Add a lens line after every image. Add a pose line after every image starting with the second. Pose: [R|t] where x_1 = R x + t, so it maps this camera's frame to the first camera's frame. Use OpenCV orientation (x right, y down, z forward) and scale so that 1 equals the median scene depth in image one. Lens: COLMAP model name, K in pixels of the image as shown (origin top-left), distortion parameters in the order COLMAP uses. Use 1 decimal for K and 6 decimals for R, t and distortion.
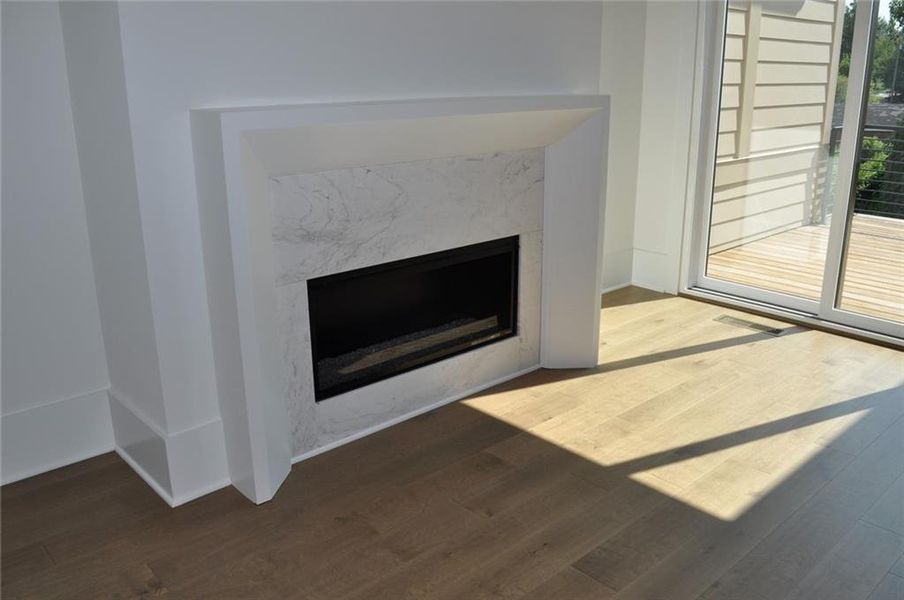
lens RADIAL K [[774.8, 0, 452.0], [0, 774.8, 300.0], [0, 0, 1]] dist [-0.092682, 0.006633]
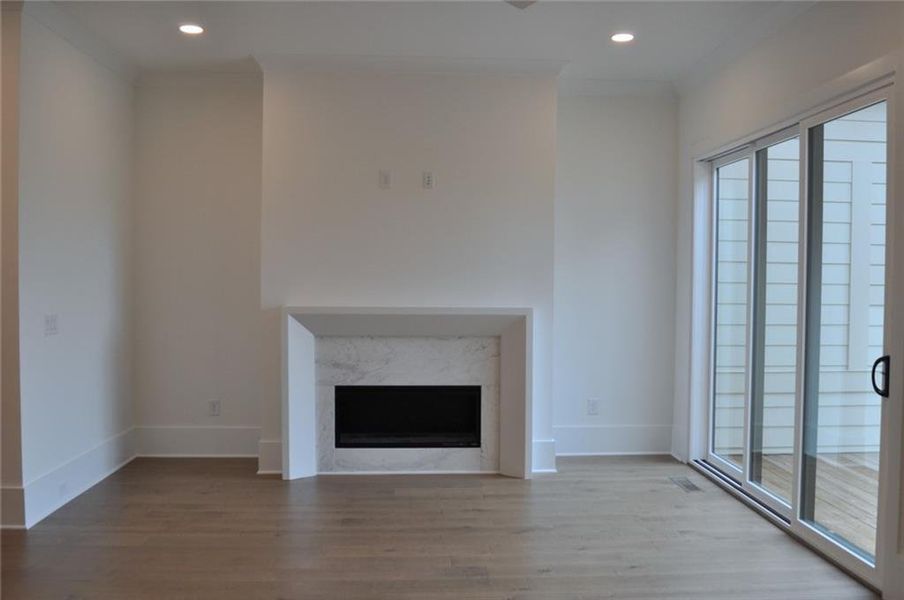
lens RADIAL K [[774.8, 0, 452.0], [0, 774.8, 300.0], [0, 0, 1]] dist [-0.092682, 0.006633]
pose [[0.767922, 0.026881, -0.639980, 1.224836], [-0.195526, 0.961270, -0.194238, 0.084202], [0.609972, 0.274293, 0.743436, -0.387966]]
